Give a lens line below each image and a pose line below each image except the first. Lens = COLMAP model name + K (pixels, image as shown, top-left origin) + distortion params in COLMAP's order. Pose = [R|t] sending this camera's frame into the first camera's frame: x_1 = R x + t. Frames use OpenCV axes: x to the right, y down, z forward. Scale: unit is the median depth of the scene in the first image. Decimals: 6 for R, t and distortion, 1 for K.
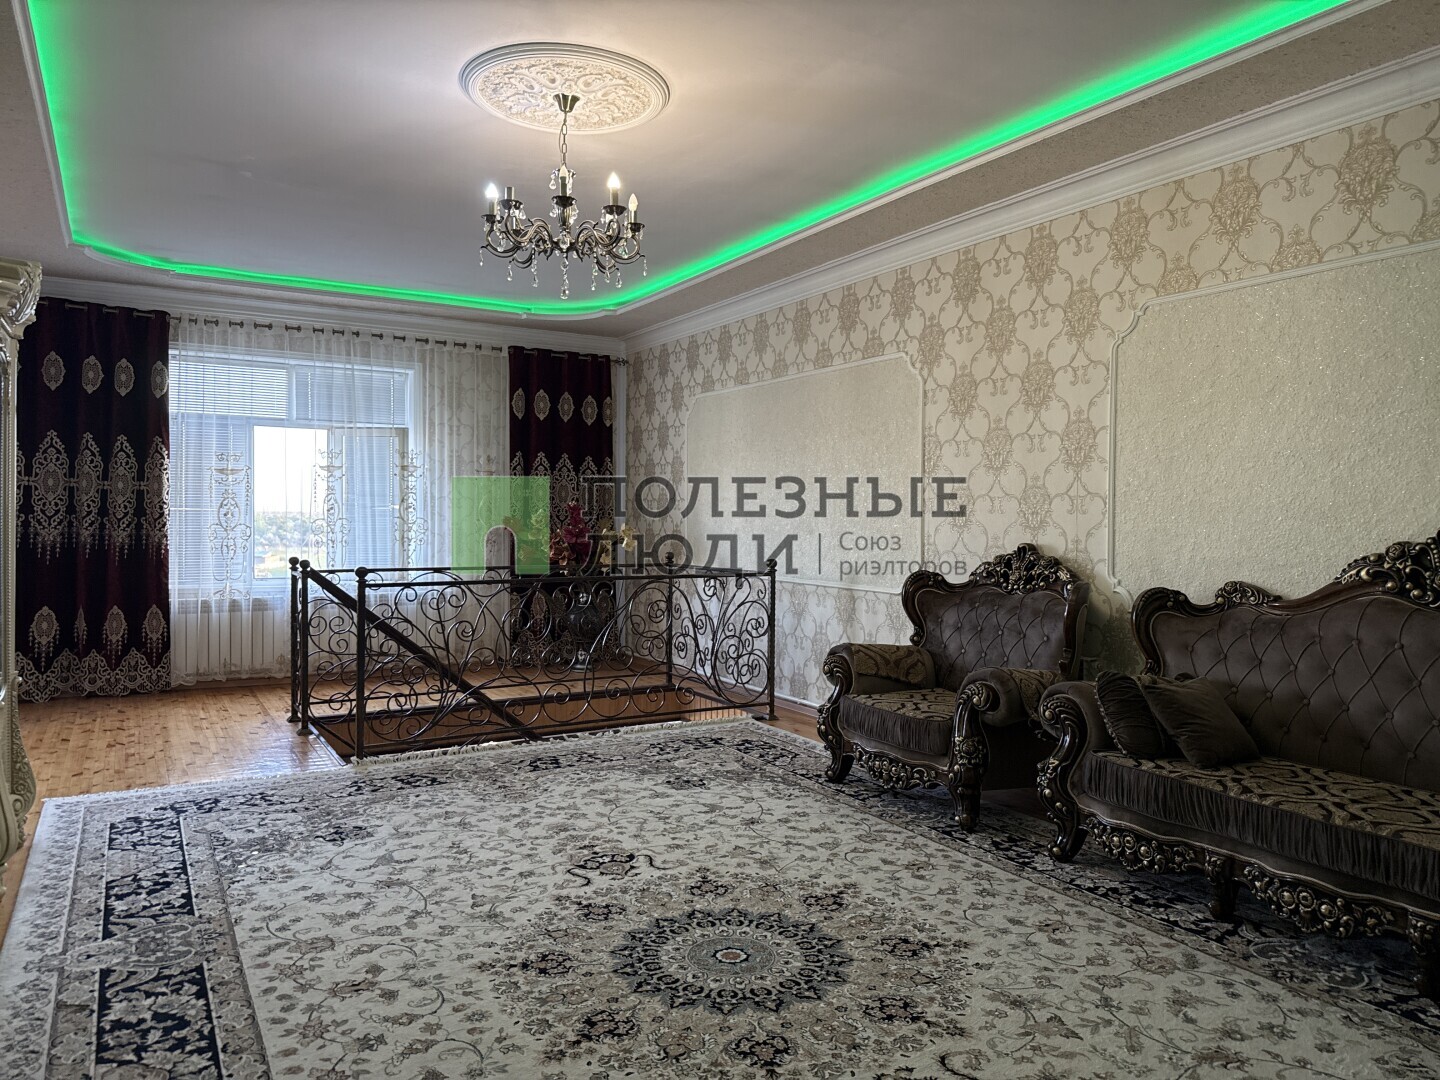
lens RADIAL K [[1001.7, 0, 711.6], [0, 1001.7, 539.2], [0, 0, 1]] dist [0.032521, -0.002361]
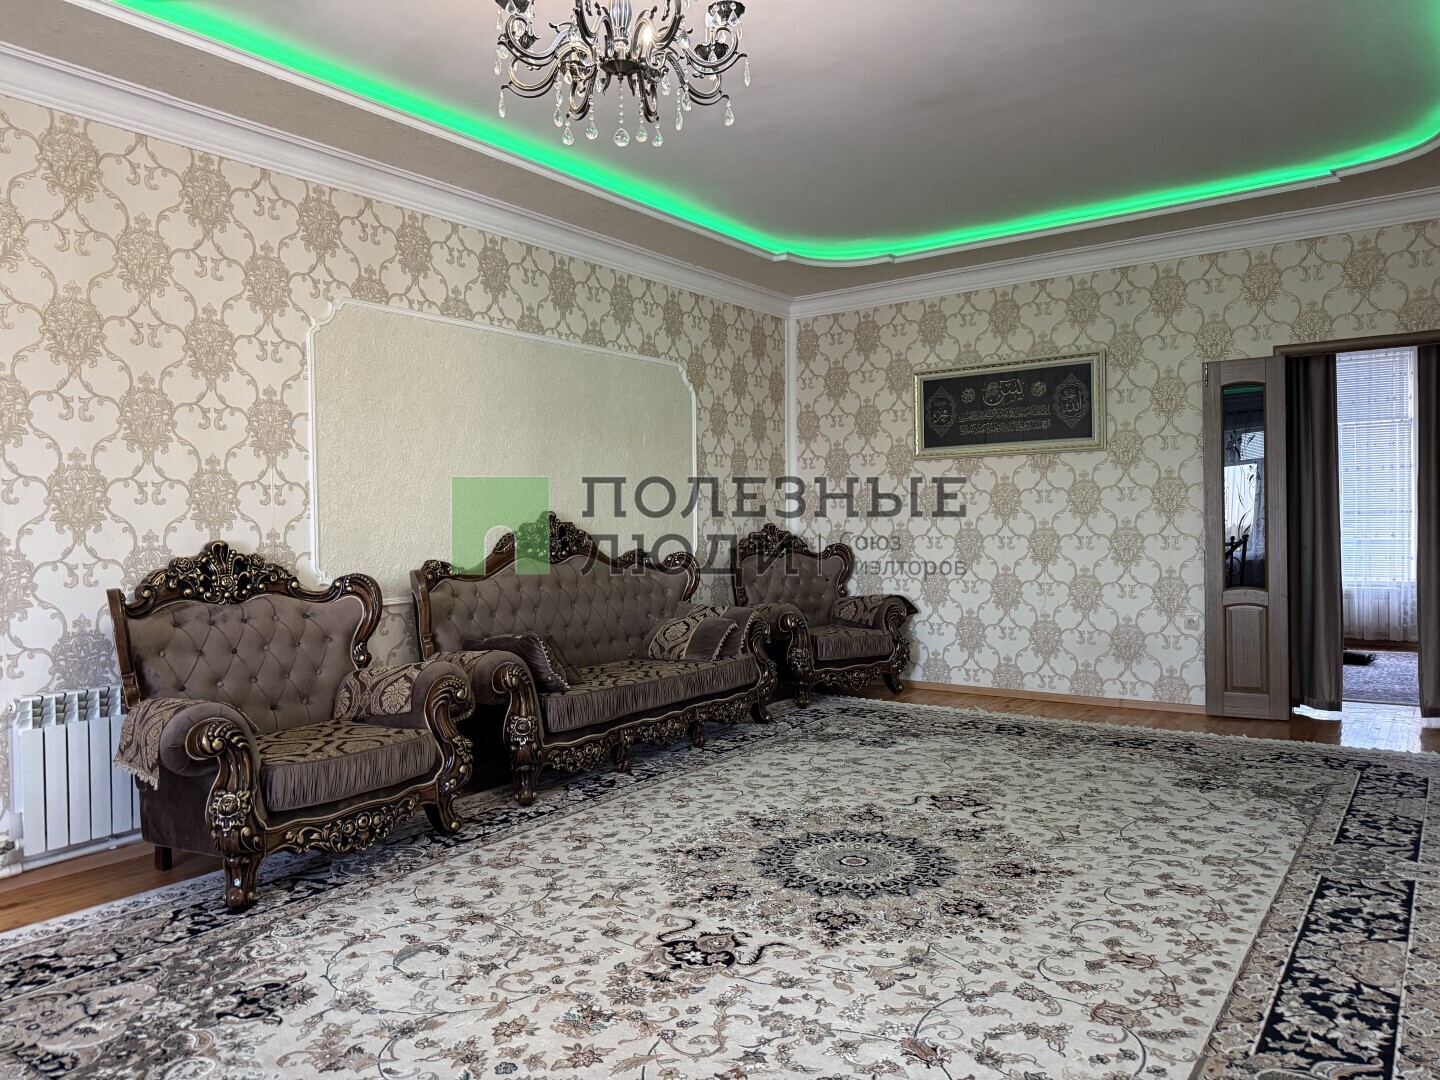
lens RADIAL K [[1001.7, 0, 718.3], [0, 1001.7, 533.3], [0, 0, 1]] dist [0.032521, -0.002361]
pose [[-0.398690, -0.016115, 0.916944, -0.996211], [0.039161, 0.998634, 0.034579, -0.024737], [-0.916249, 0.049695, -0.397515, 1.585099]]
